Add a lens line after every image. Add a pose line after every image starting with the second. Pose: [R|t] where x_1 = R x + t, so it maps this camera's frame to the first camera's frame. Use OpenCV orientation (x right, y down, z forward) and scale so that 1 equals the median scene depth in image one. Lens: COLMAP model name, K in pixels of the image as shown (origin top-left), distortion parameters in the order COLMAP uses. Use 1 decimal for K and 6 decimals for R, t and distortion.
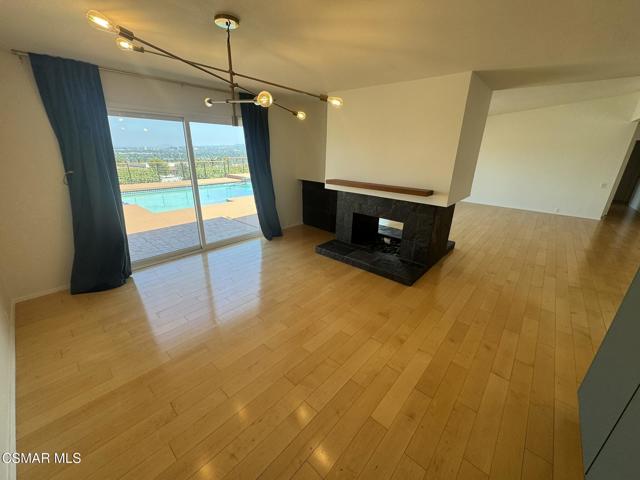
lens RADIAL K [[255.6, 0, 318.7], [0, 255.6, 241.7], [0, 0, 1]] dist [-0.001818, -0.000897]
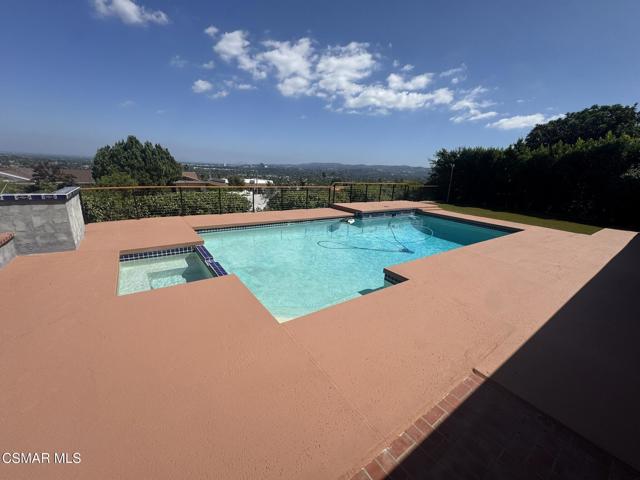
lens RADIAL K [[255.6, 0, 319.9], [0, 255.6, 239.2], [0, 0, 1]] dist [-0.001818, -0.000897]
pose [[0.974711, 0.088515, -0.205191, -0.963113], [-0.105648, 0.991640, -0.074082, -0.424742], [0.196918, 0.093886, 0.975914, 1.095714]]
